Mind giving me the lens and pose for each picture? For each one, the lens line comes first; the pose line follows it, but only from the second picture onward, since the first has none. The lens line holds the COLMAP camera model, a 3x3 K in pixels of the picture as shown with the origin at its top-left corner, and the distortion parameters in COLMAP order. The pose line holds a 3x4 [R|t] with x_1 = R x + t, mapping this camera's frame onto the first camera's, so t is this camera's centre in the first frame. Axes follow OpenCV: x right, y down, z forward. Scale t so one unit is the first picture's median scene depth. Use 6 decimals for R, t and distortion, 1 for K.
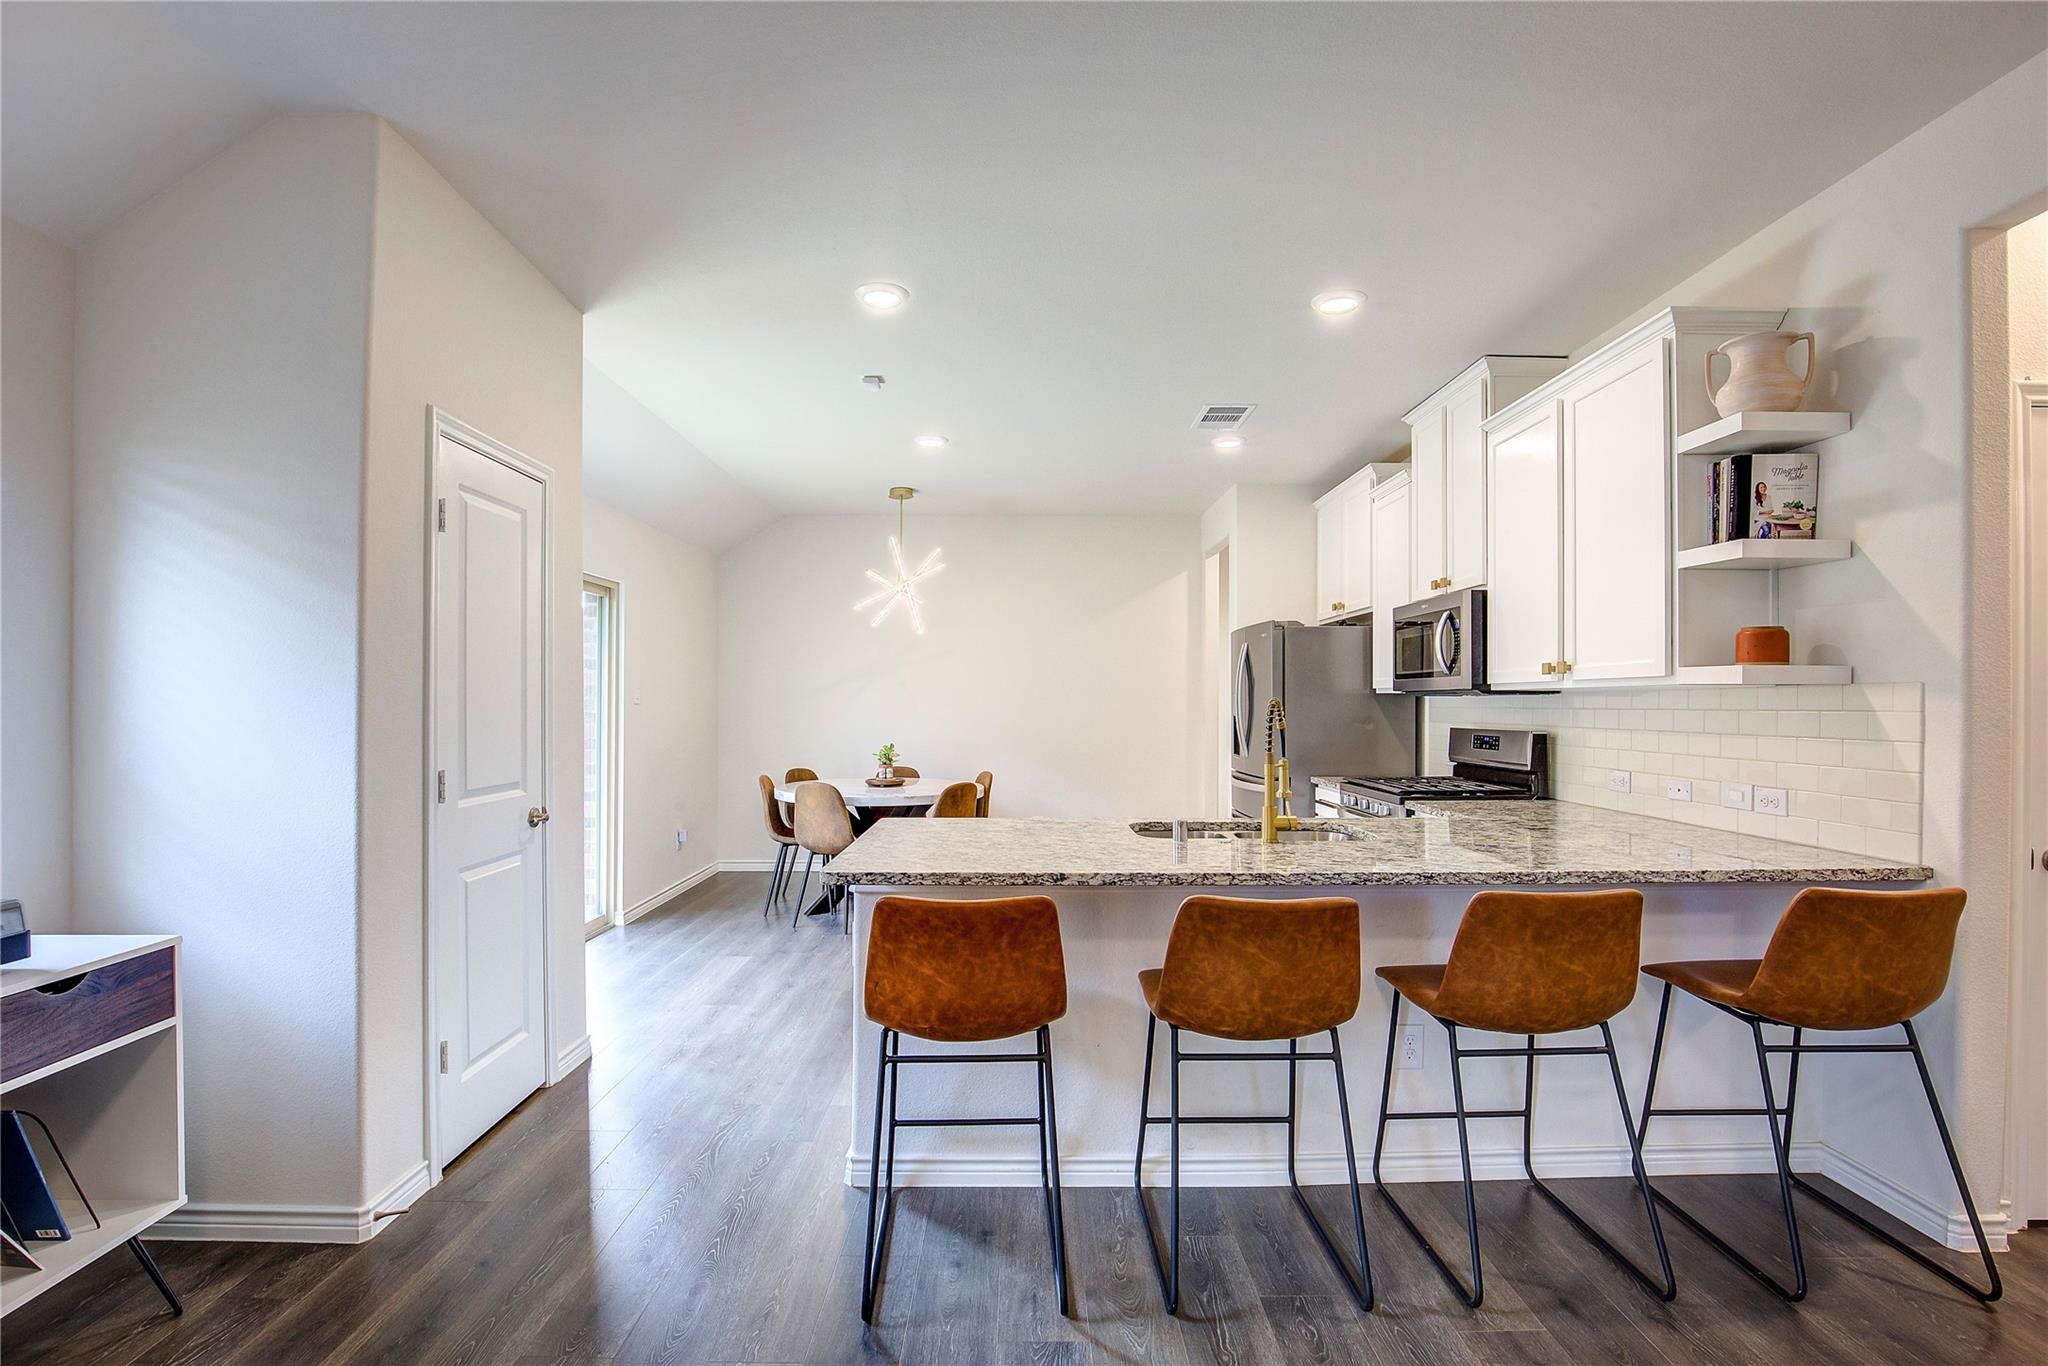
lens RADIAL K [[947.7, 0, 1021.7], [0, 947.7, 707.2], [0, 0, 1]] dist [-0.033327, 0.006460]
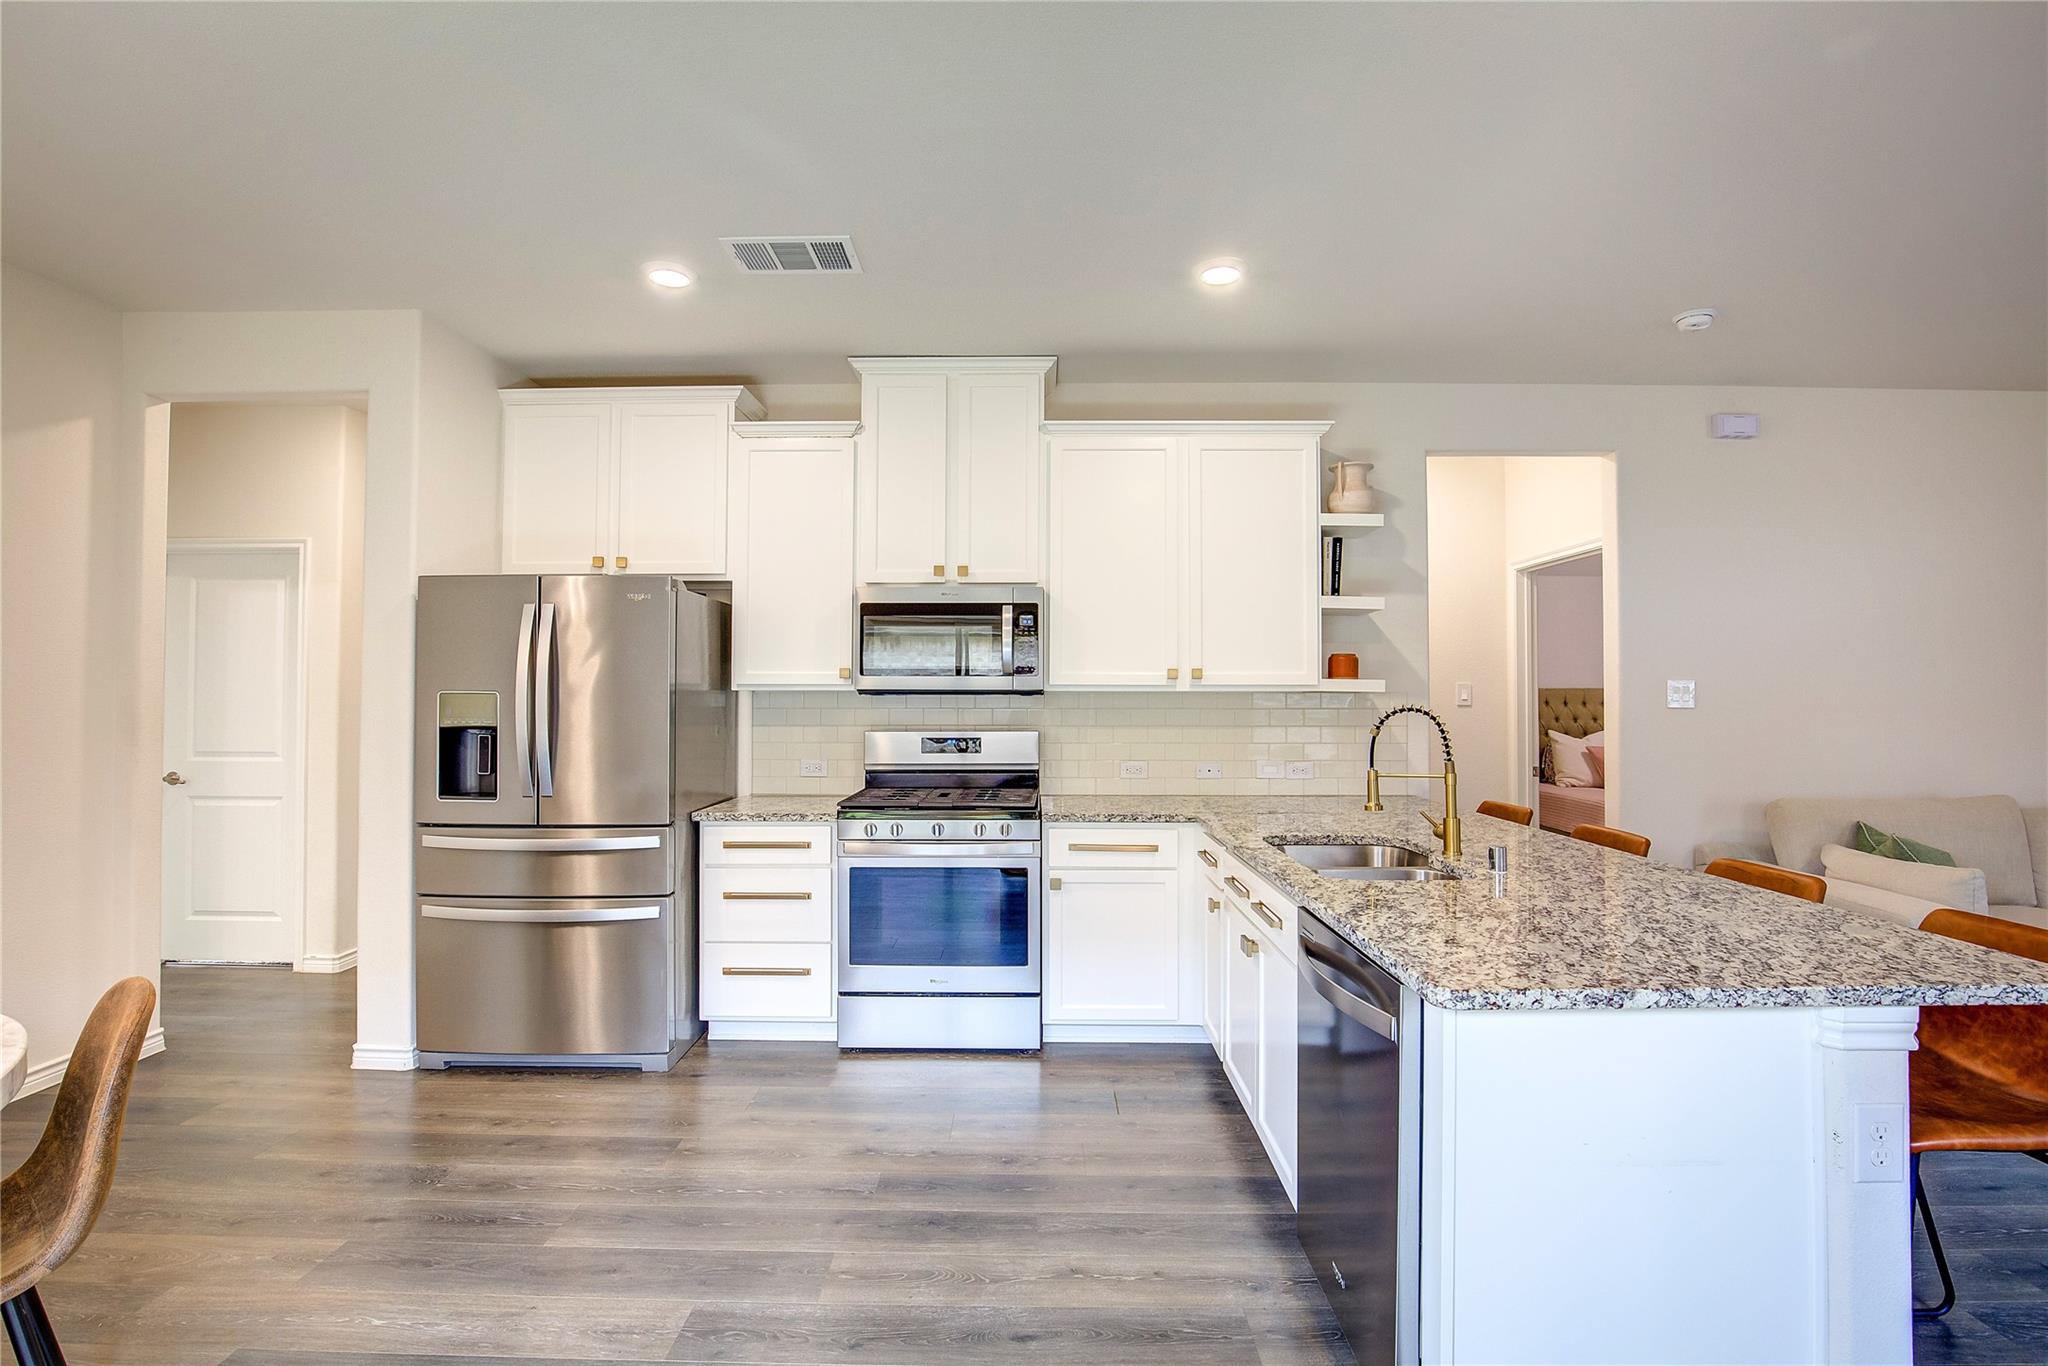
lens RADIAL K [[932.6, 0, 1024.0], [0, 932.6, 683.0], [0, 0, 1]] dist [-0.025879, 0.000971]
pose [[0.013239, 0.012966, 0.999828, -0.733890], [0.003039, 0.999911, -0.013007, -0.021325], [-0.999908, 0.003211, 0.013198, 1.522101]]
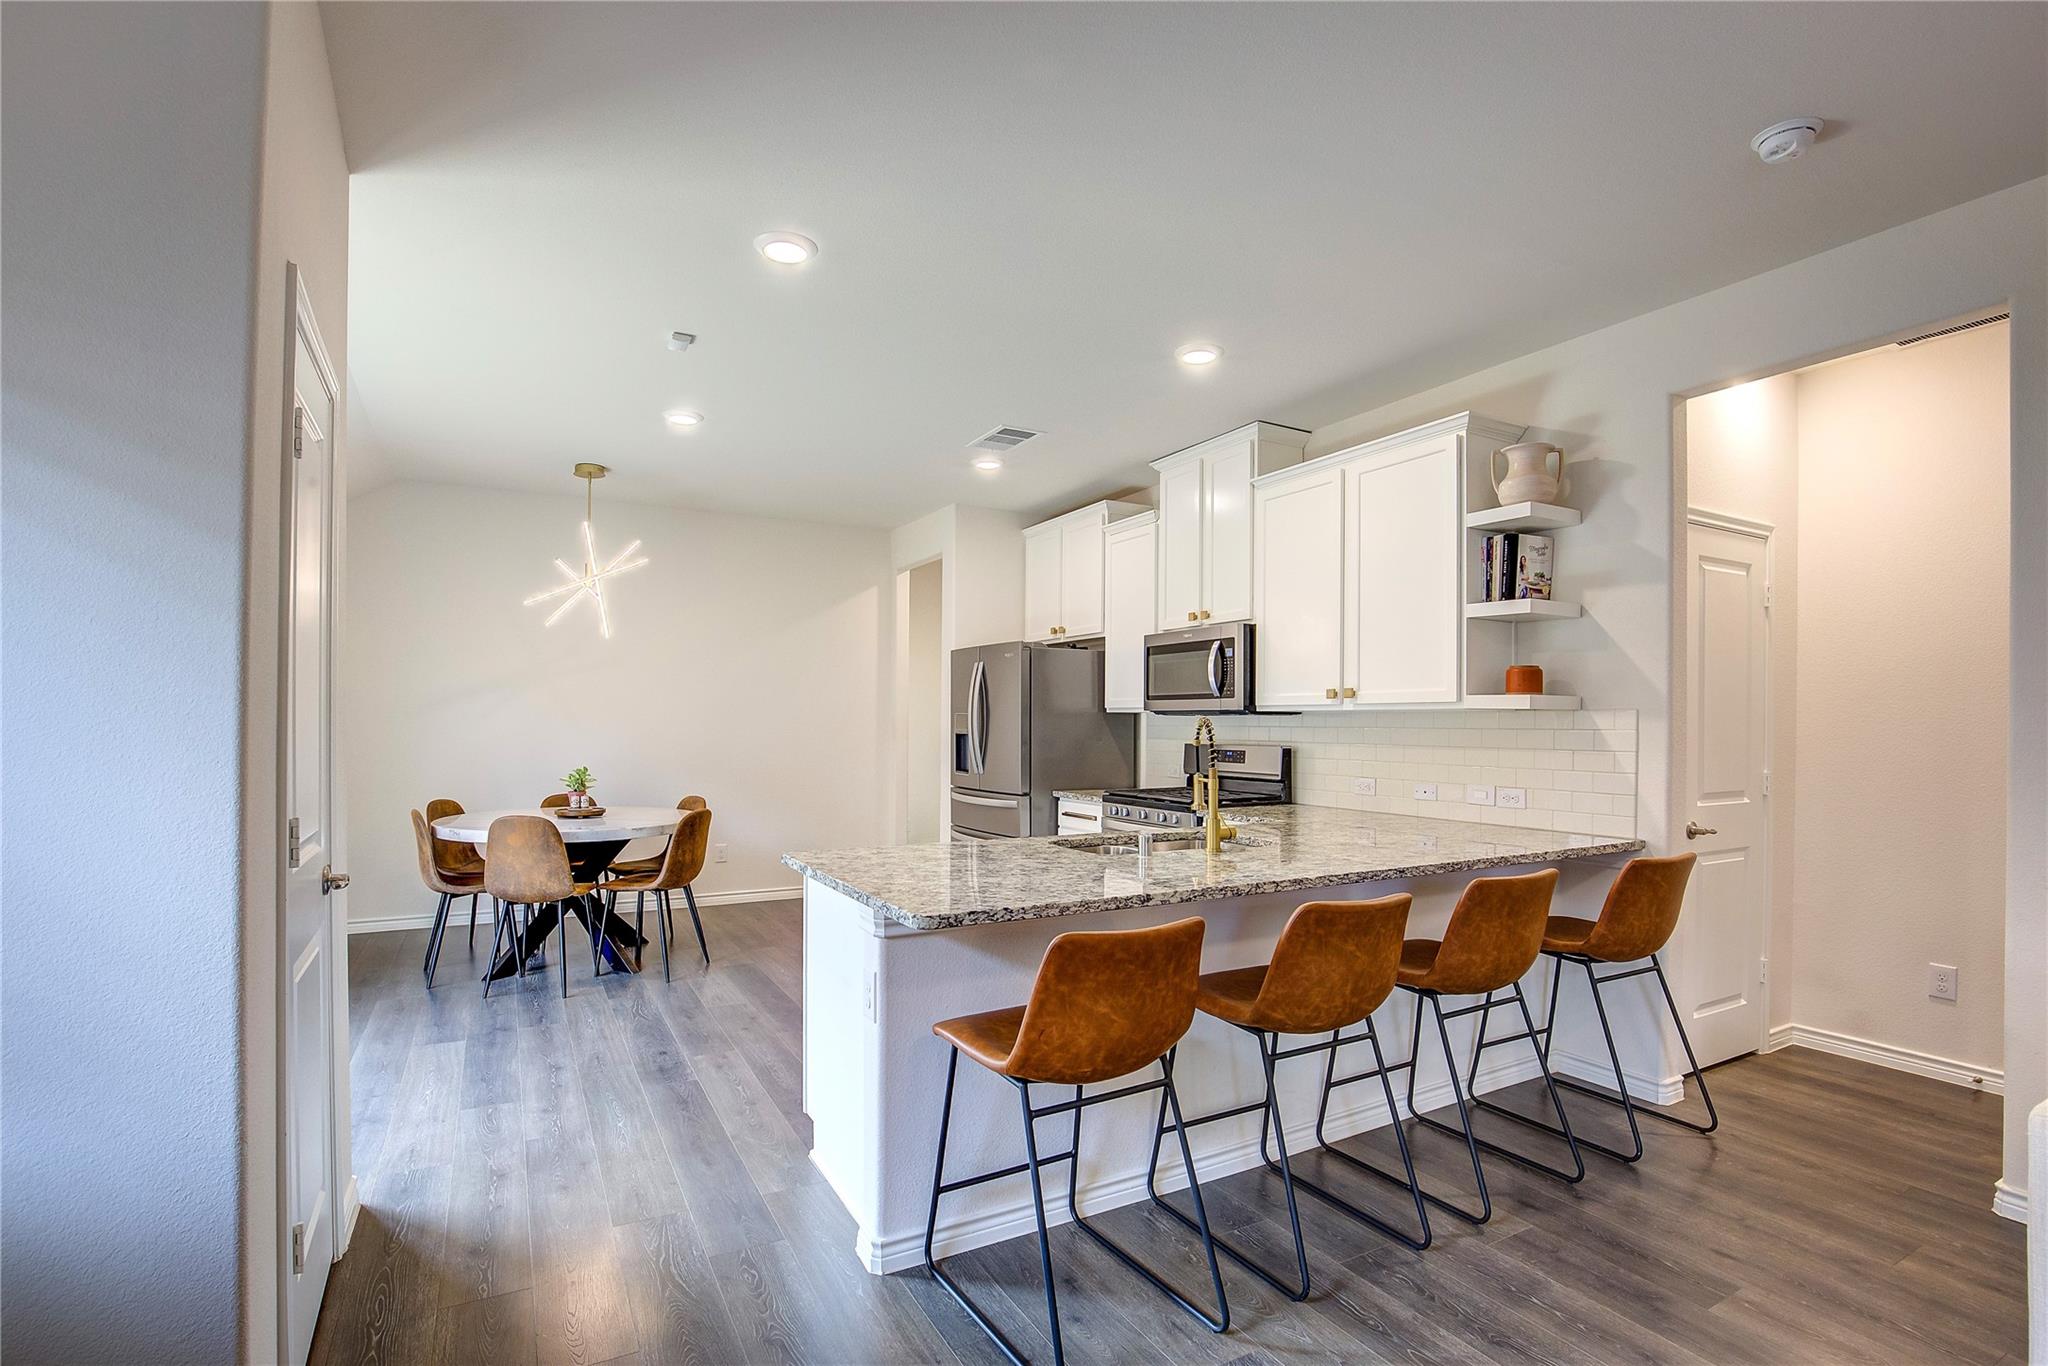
lens RADIAL K [[953.1, 0, 1020.7], [0, 953.1, 729.2], [0, 0, 1]] dist [-0.028531, 0.000428]
pose [[0.876485, 0.000498, 0.481429, -0.481393], [-0.003066, 0.999985, 0.004548, -0.000334], [-0.481419, -0.005462, 0.876473, 0.170929]]
